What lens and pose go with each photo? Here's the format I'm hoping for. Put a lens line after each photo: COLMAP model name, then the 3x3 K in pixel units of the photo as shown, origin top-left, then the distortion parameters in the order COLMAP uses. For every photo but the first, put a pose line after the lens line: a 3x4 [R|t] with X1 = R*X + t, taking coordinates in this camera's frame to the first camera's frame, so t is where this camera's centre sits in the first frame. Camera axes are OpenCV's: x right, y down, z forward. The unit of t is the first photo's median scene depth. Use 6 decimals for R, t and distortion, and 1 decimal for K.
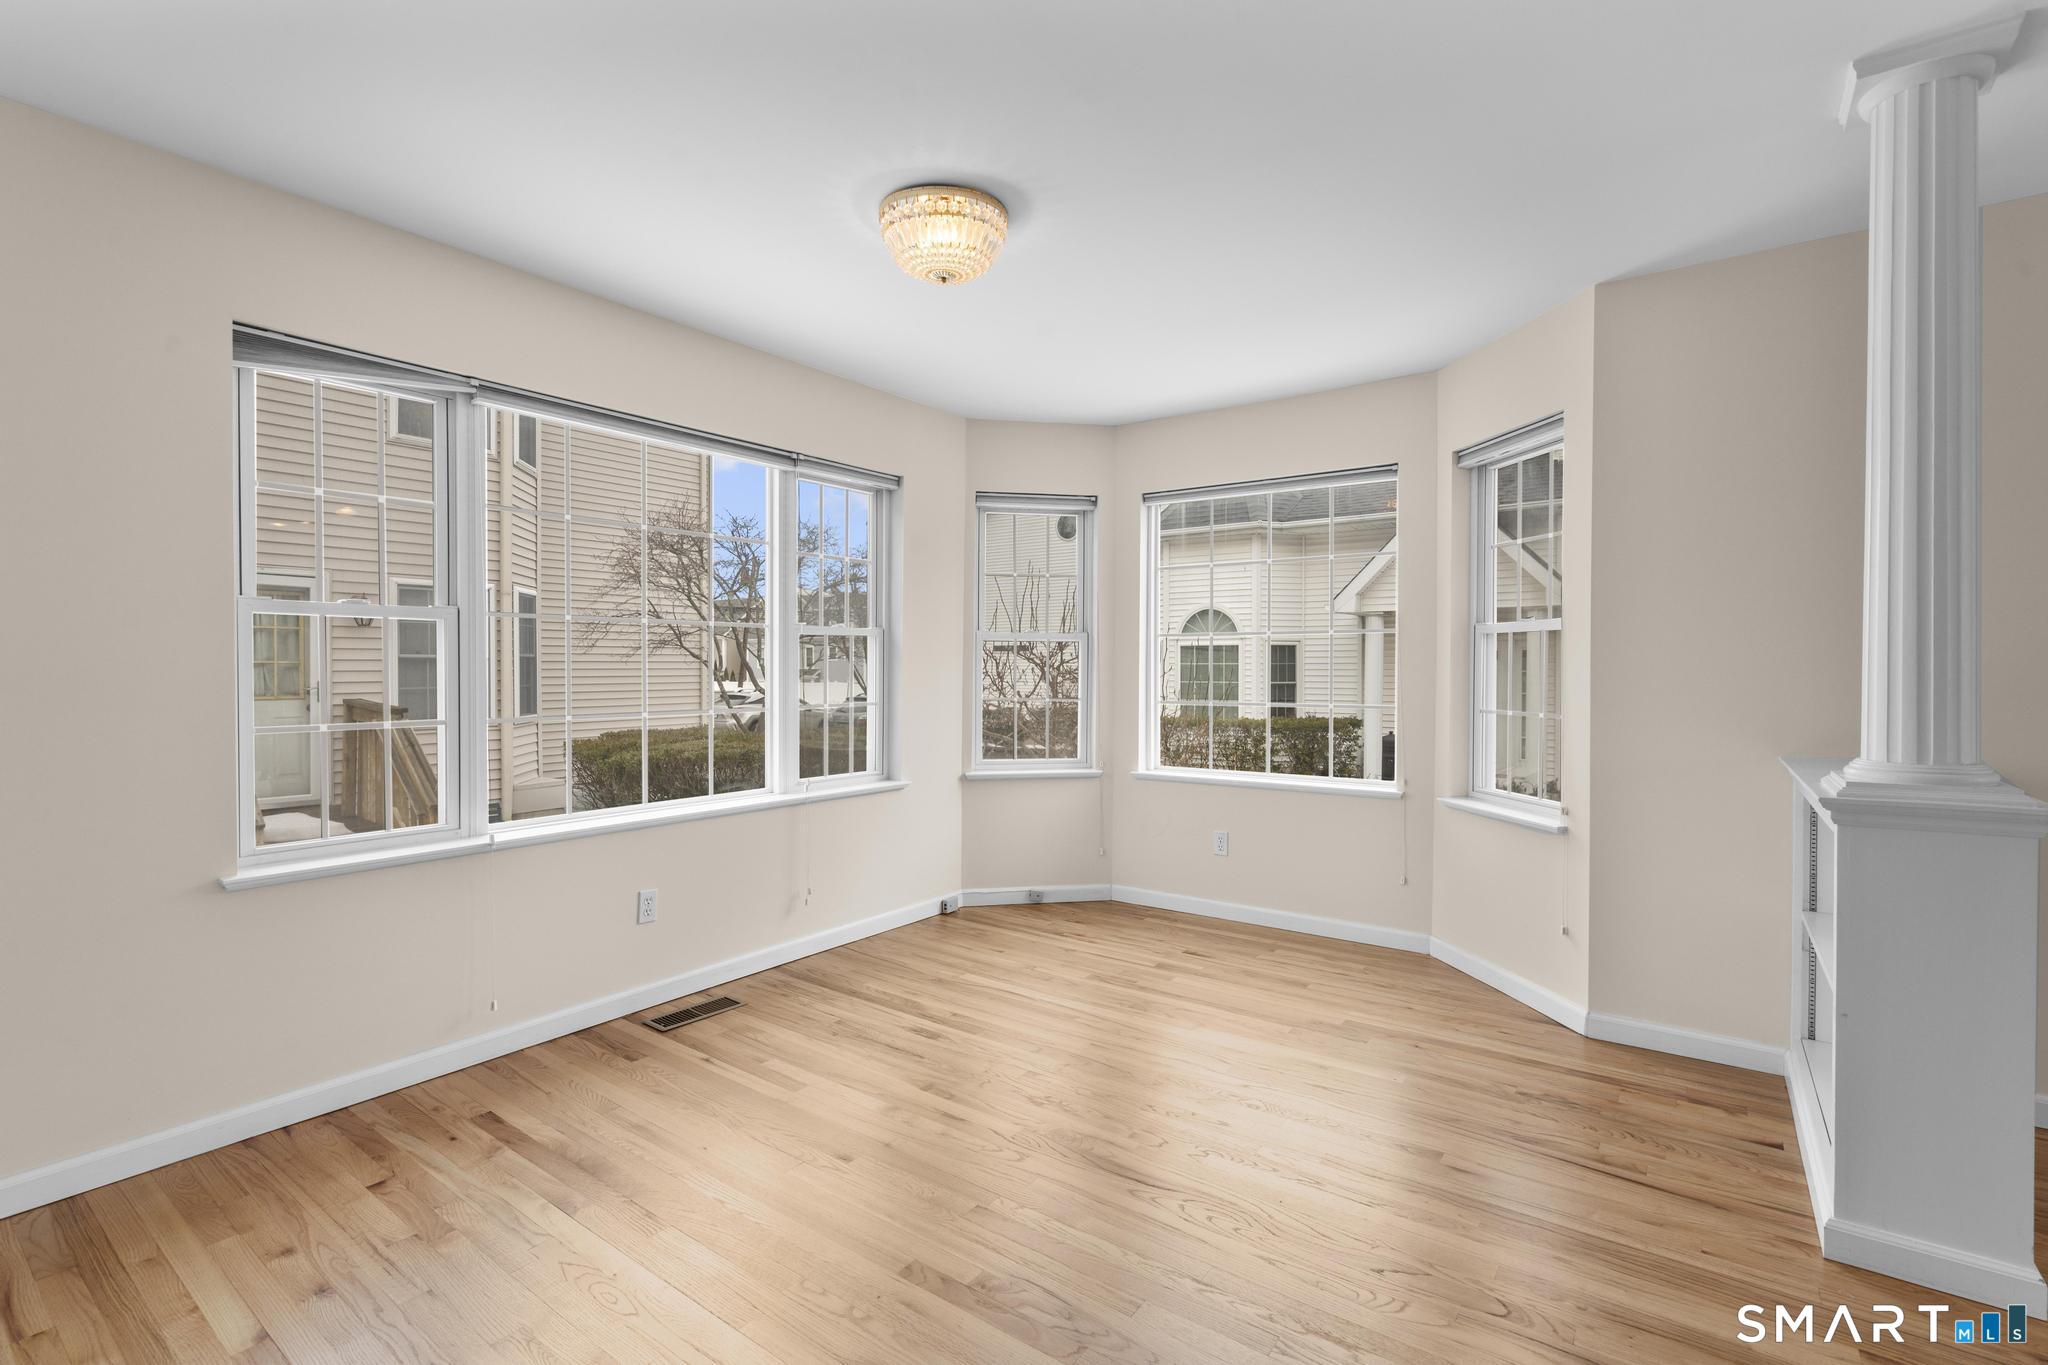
lens RADIAL K [[932.5, 0, 1020.0], [0, 932.5, 682.1], [0, 0, 1]] dist [-0.001533, 0.001132]
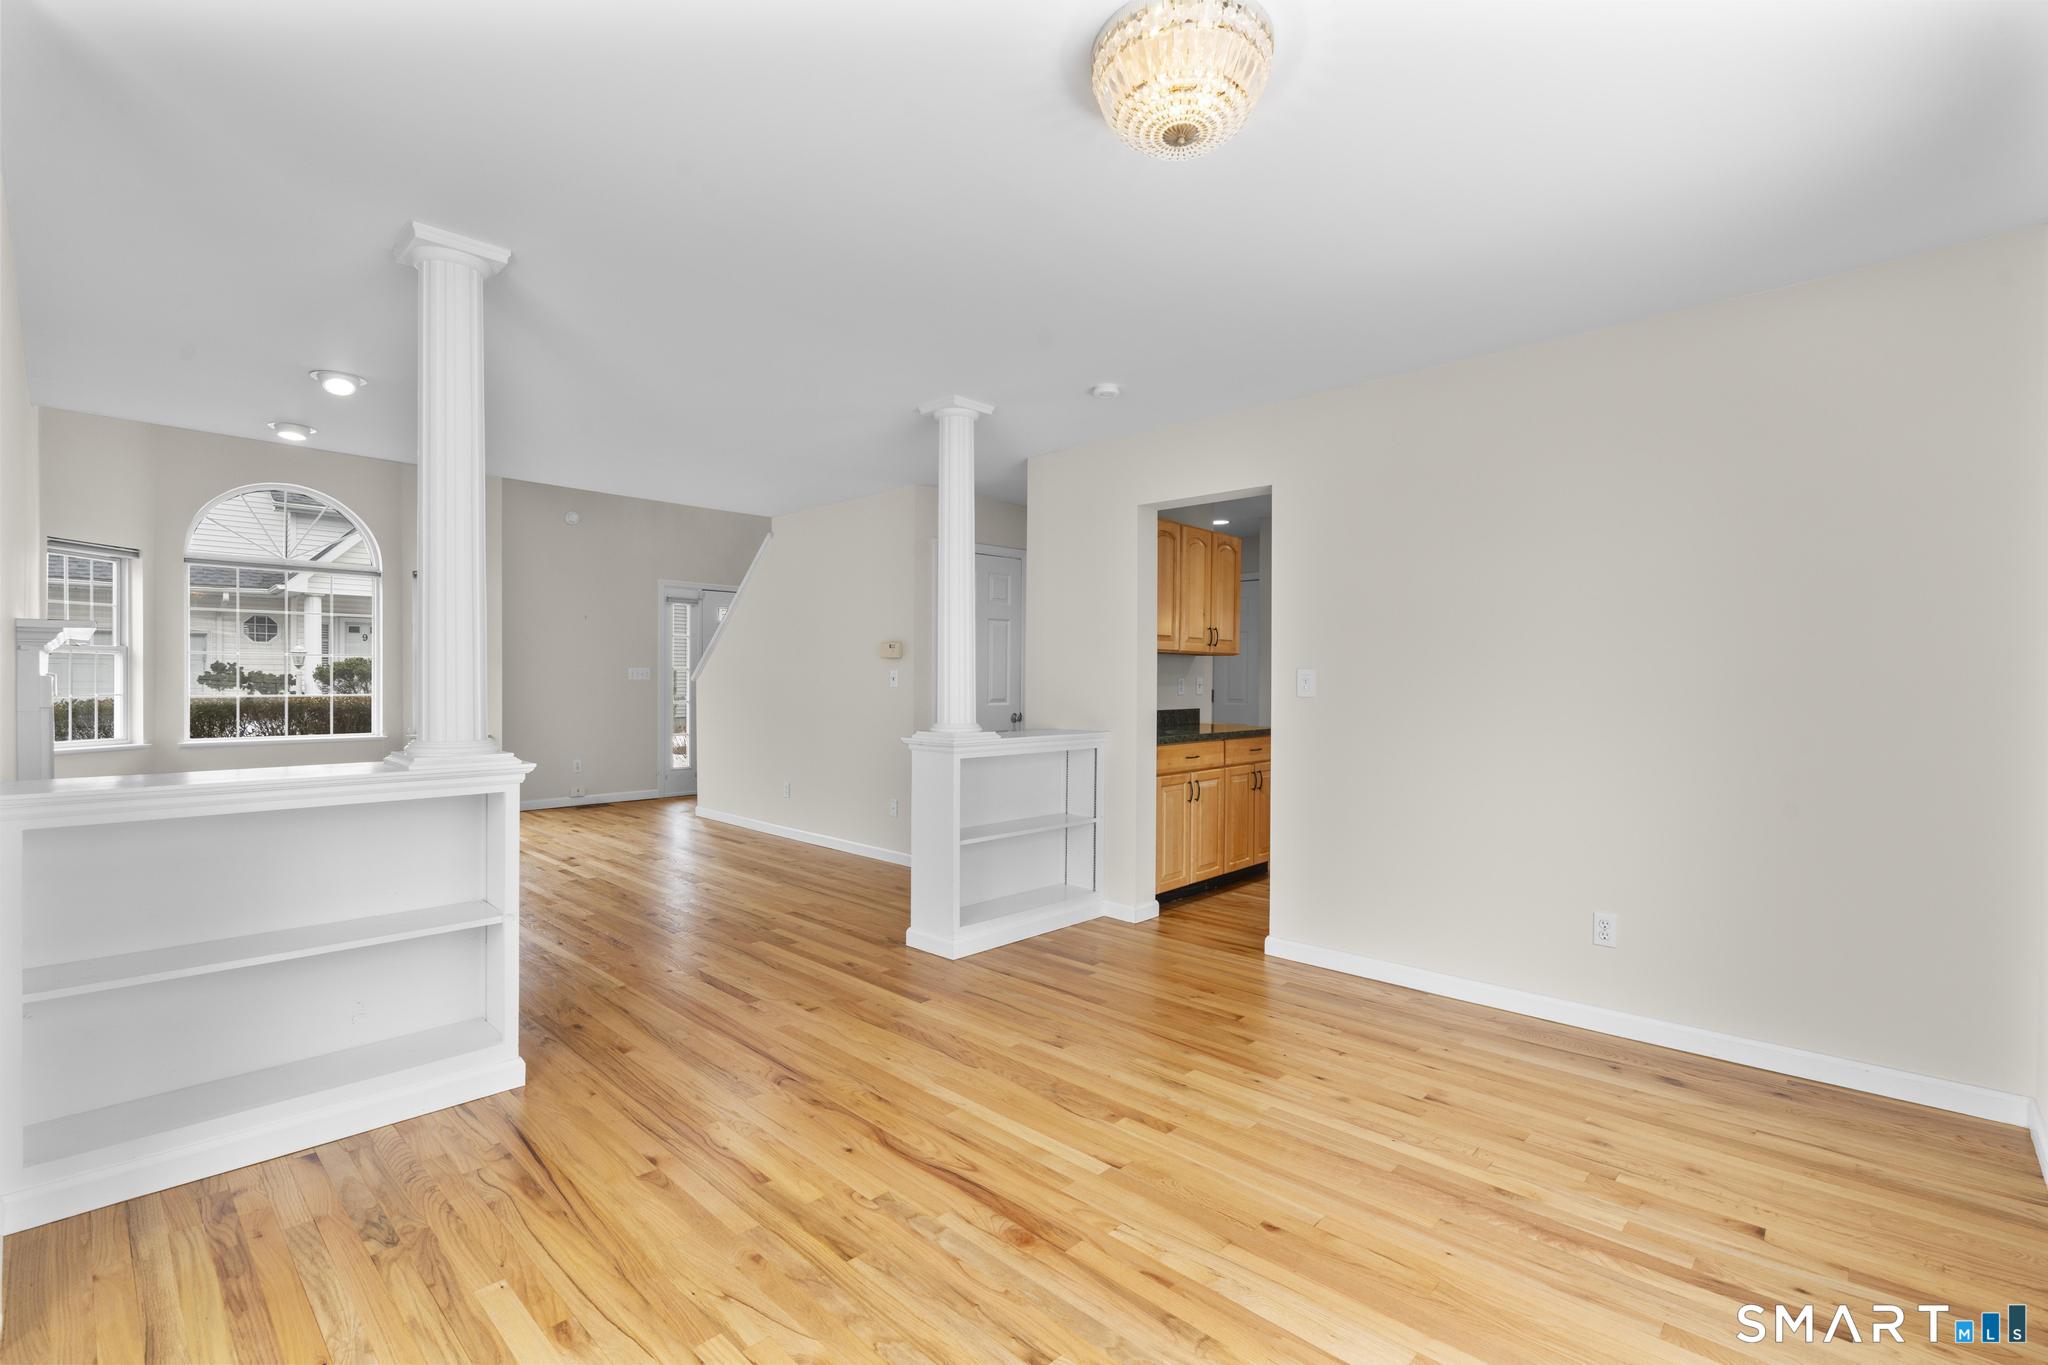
lens RADIAL K [[912.9, 0, 1020.1], [0, 912.9, 685.5], [0, 0, 1]] dist [-0.005539, 0.001756]
pose [[-0.991105, -0.008040, 0.132838, -0.038812], [-0.004950, 0.999710, 0.023571, -0.018403], [-0.132989, 0.022703, -0.990857, 1.187909]]
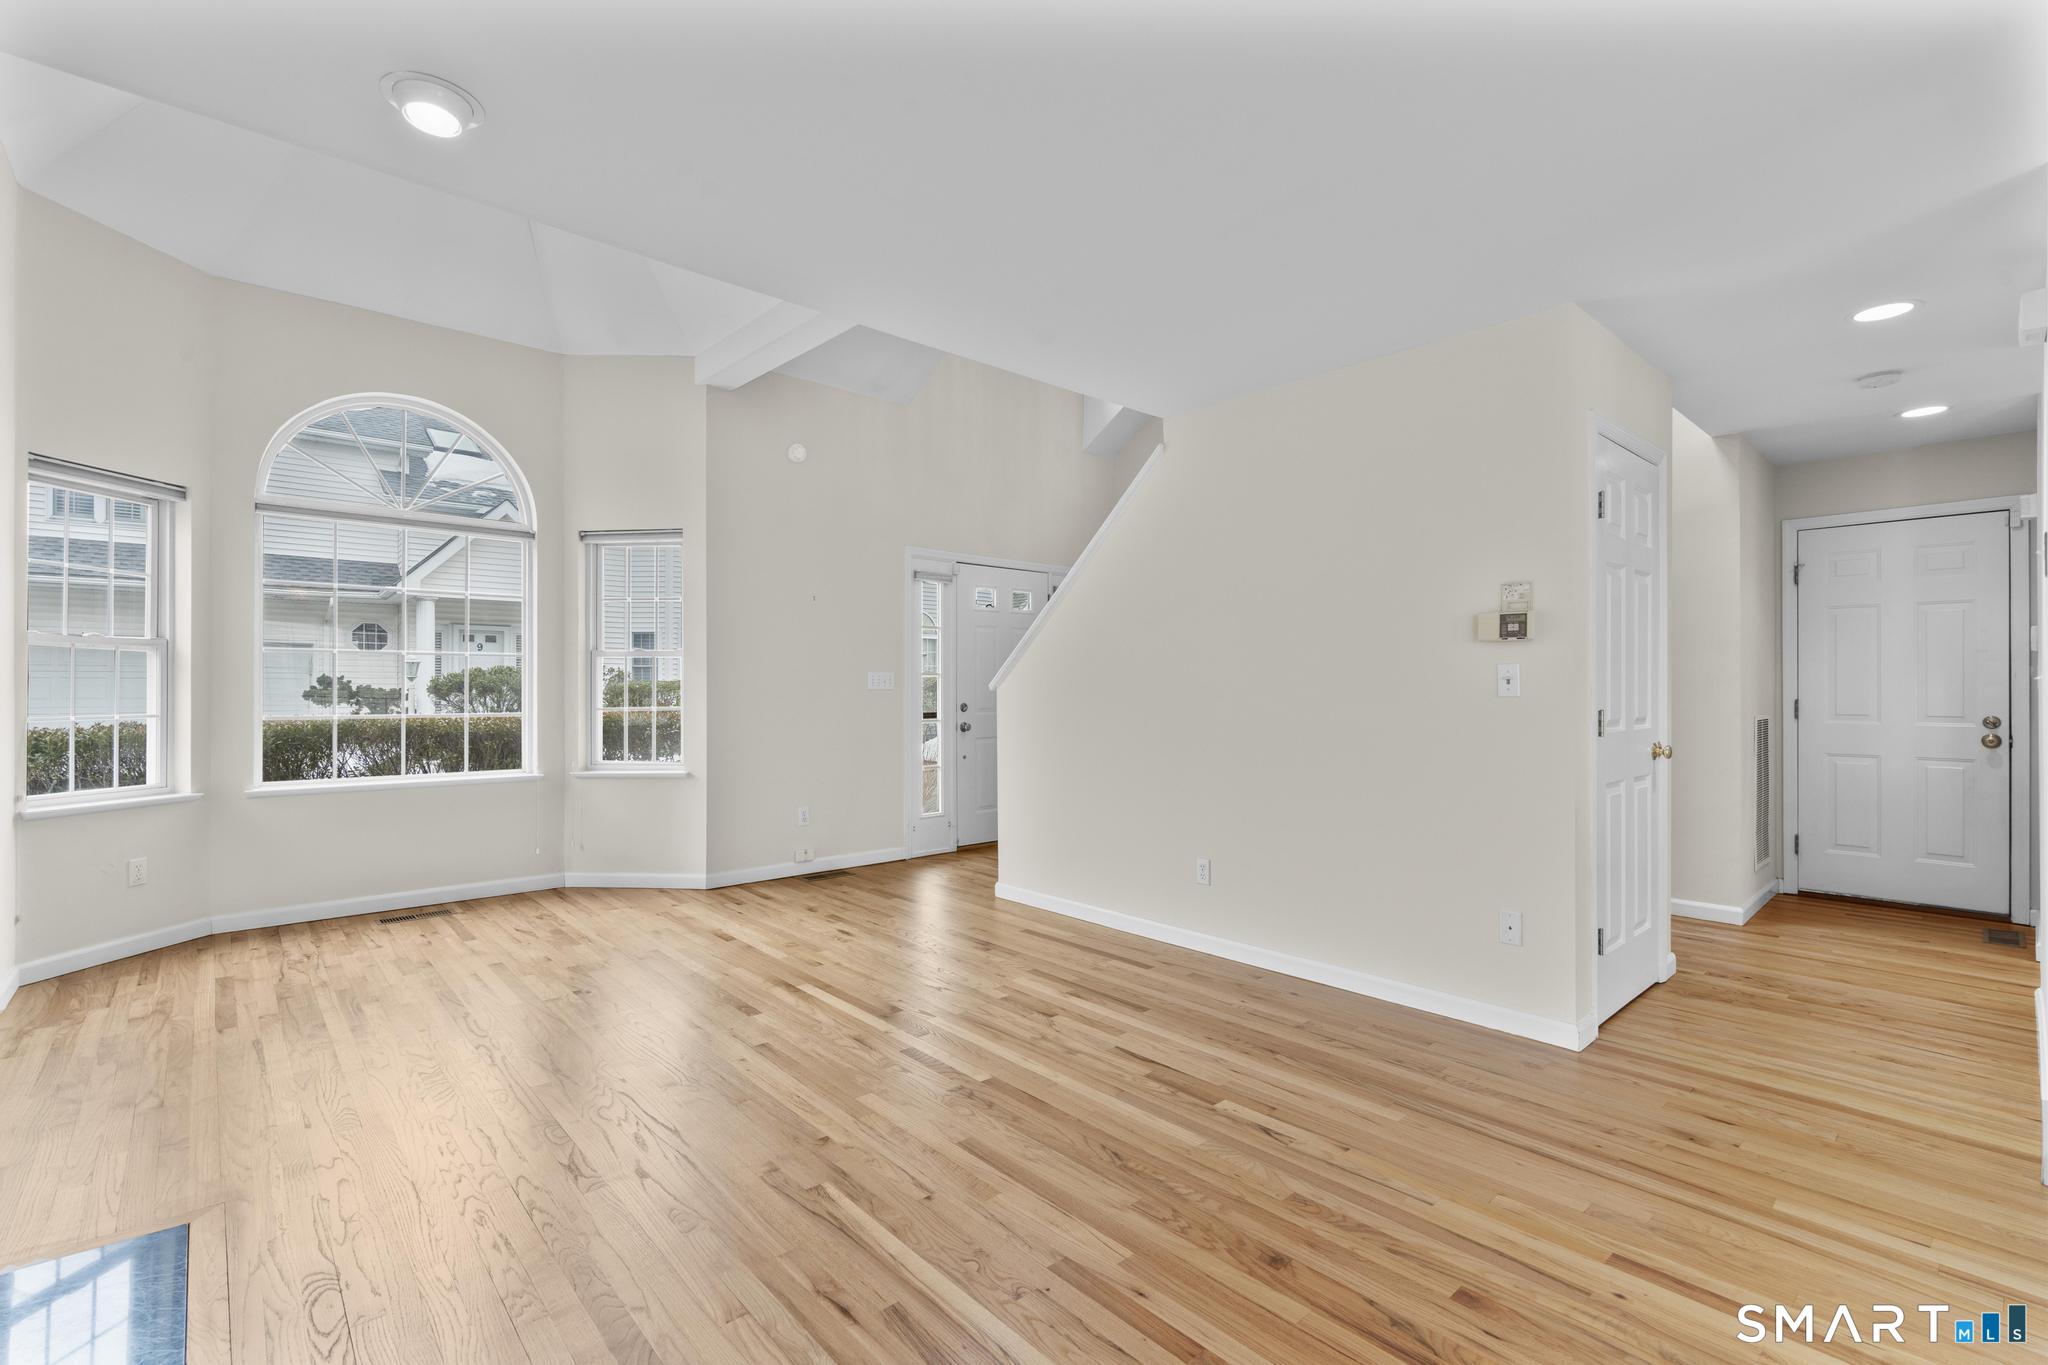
lens RADIAL K [[912.9, 0, 1020.1], [0, 912.9, 685.5], [0, 0, 1]] dist [-0.005539, 0.001756]
pose [[-0.978137, 0.000819, 0.207962, 0.667975], [0.003065, 0.999940, 0.010481, 0.004188], [-0.207941, 0.010889, -0.978081, 0.533205]]
